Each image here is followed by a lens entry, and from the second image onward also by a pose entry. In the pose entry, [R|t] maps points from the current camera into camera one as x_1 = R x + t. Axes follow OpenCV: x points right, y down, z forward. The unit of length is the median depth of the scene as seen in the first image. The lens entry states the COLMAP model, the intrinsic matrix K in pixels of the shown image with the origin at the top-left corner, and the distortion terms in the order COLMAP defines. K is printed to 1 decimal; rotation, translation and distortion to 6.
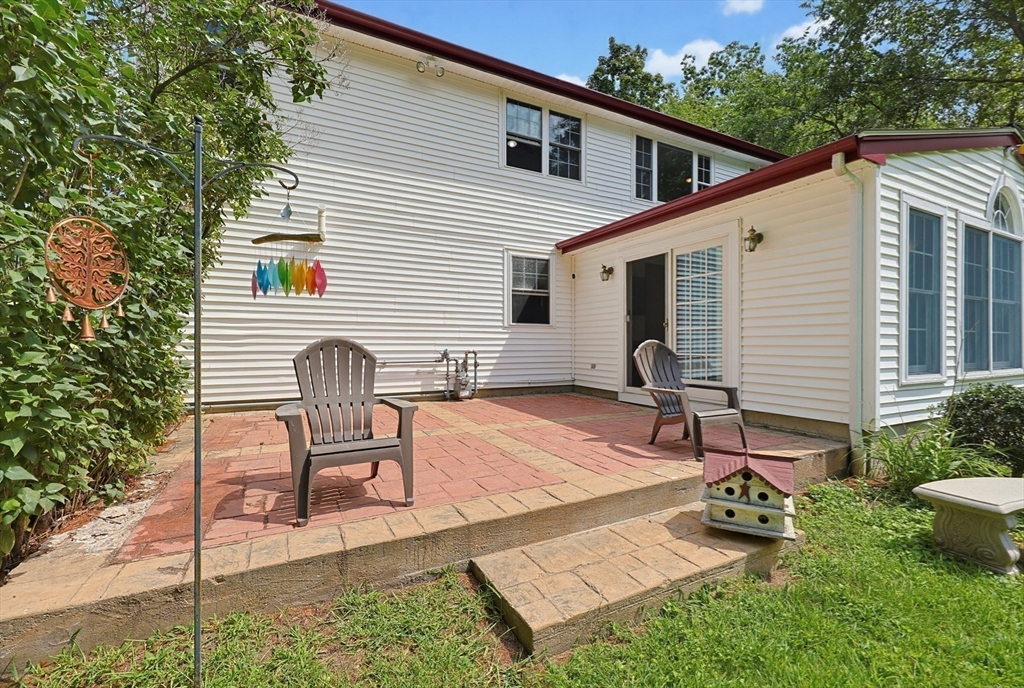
lens RADIAL K [[451.9, 0, 513.5], [0, 451.9, 344.4], [0, 0, 1]] dist [-0.000342, -0.000270]
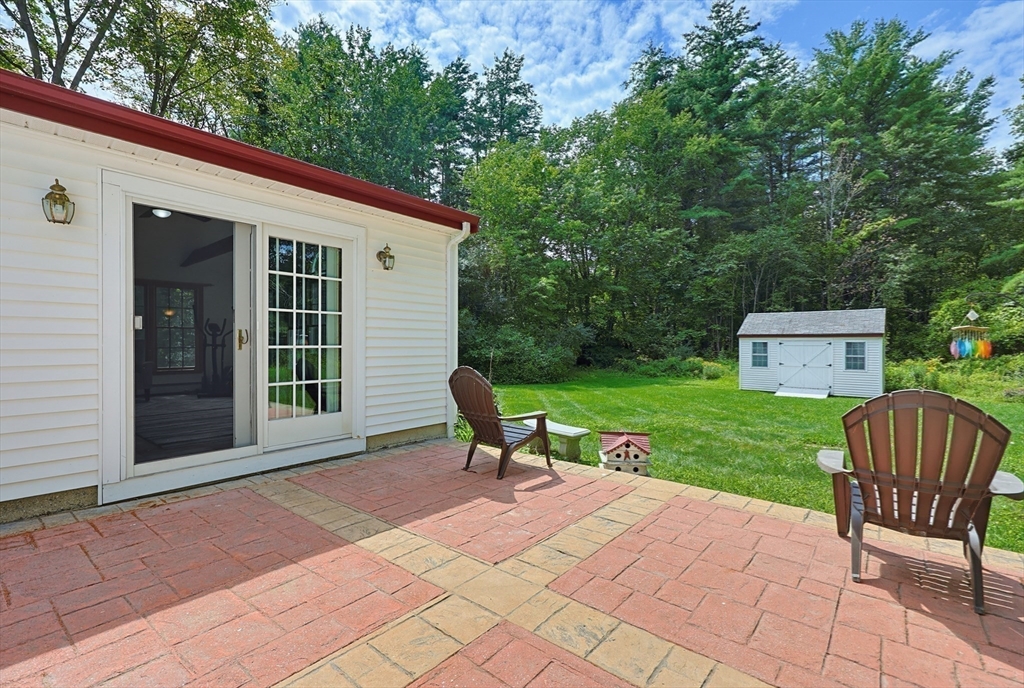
lens RADIAL K [[451.9, 0, 510.8], [0, 451.9, 346.1], [0, 0, 1]] dist [-0.000342, -0.000270]
pose [[-0.399466, -0.007746, 0.916715, -0.652487], [-0.005118, 0.999968, 0.006220, -0.070034], [-0.916734, -0.002207, -0.399492, 1.565122]]
